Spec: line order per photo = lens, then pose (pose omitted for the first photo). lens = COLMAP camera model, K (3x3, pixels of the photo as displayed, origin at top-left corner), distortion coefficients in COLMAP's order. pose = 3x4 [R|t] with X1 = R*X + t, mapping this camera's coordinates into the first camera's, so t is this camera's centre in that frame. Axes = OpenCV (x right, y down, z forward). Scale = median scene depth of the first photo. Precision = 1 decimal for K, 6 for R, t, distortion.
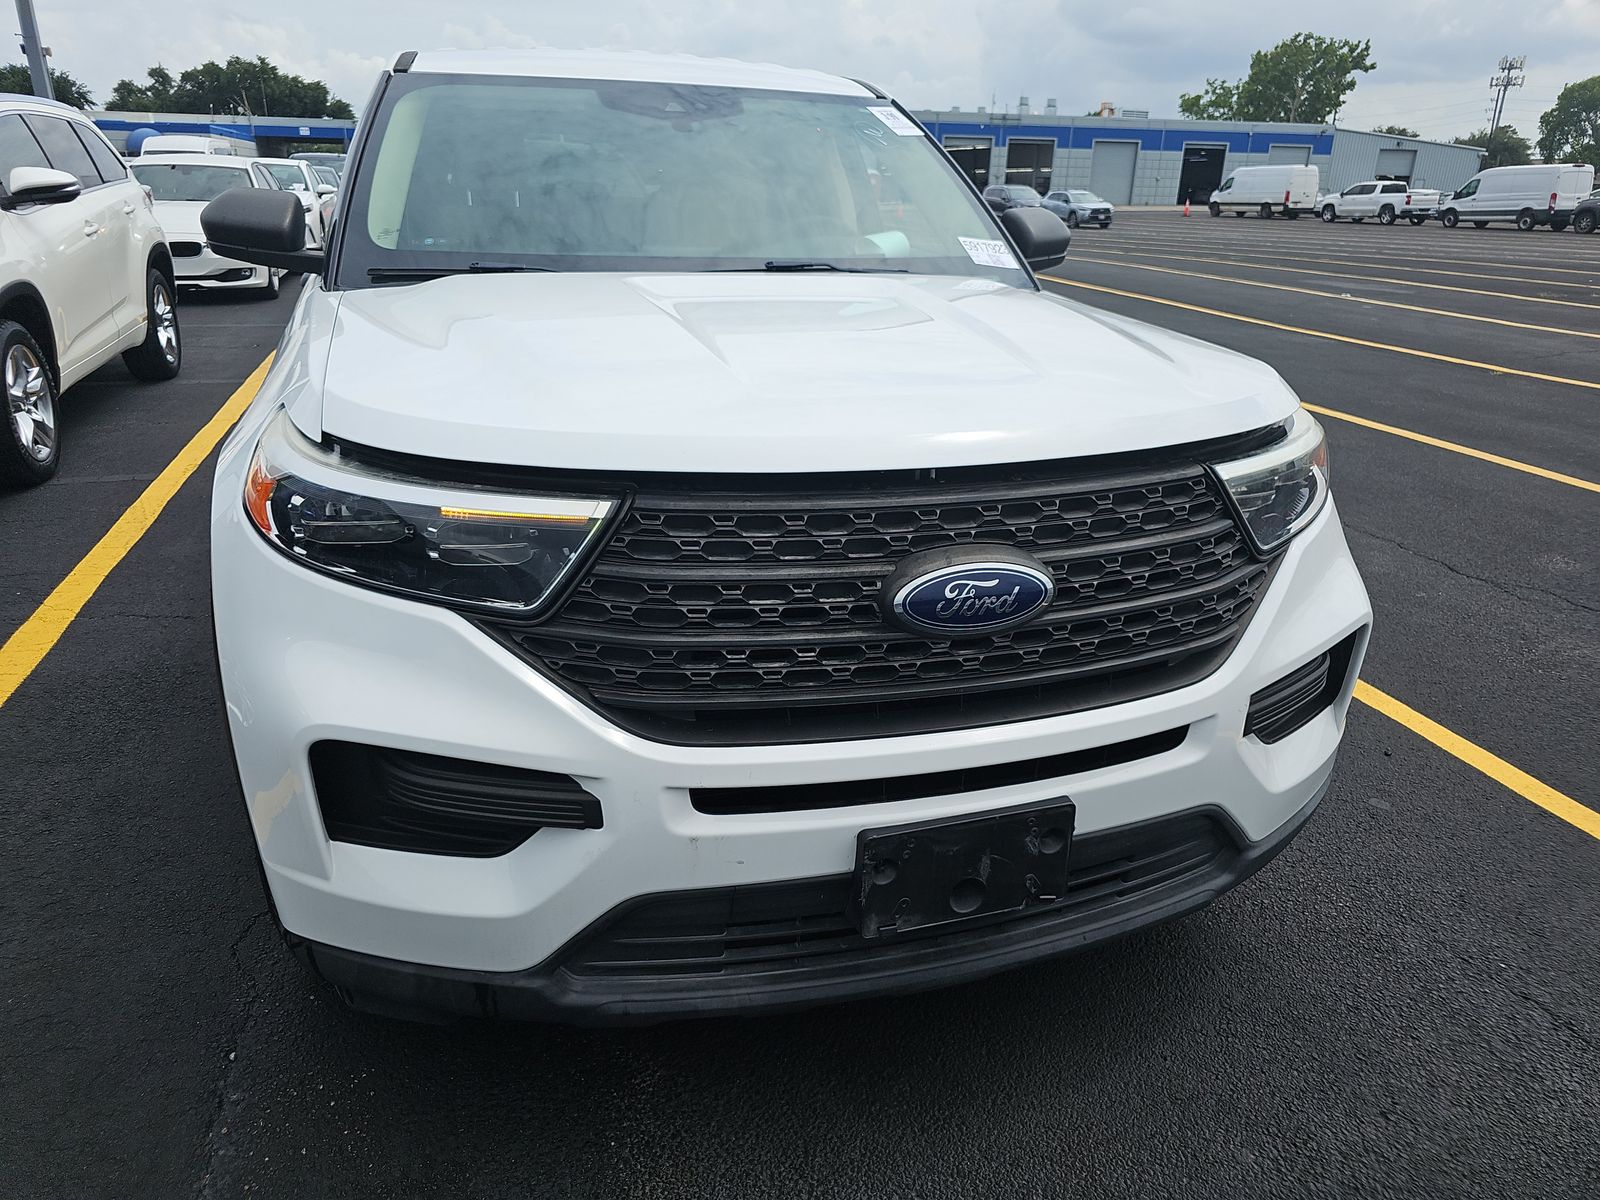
lens RADIAL K [[1103.3, 0, 794.5], [0, 1103.3, 600.2], [0, 0, 1]] dist [0.025940, -0.016016]
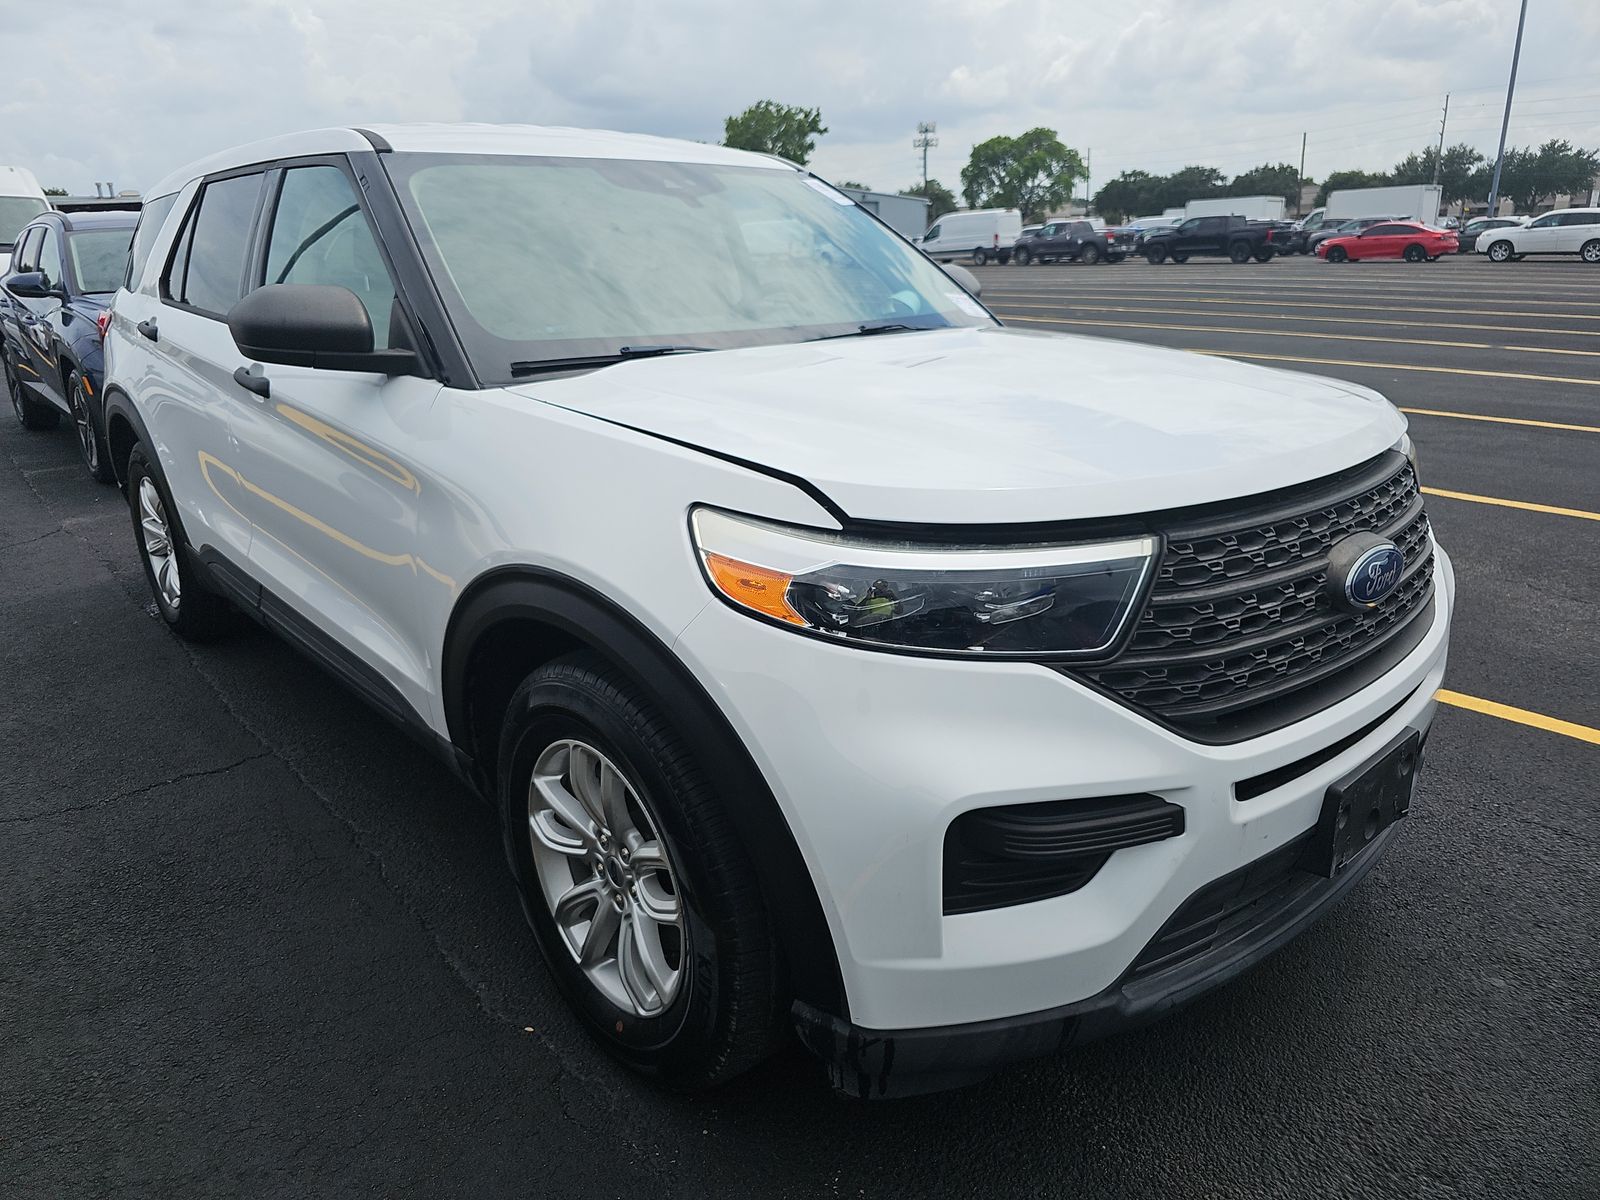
lens RADIAL K [[1103.3, 0, 787.4], [0, 1103.3, 607.0], [0, 0, 1]] dist [0.025940, -0.016016]
pose [[0.910957, -0.167745, 0.376853, -0.533325], [0.183237, 0.983054, -0.005358, -0.047633], [-0.369568, 0.073935, 0.926258, 0.063959]]
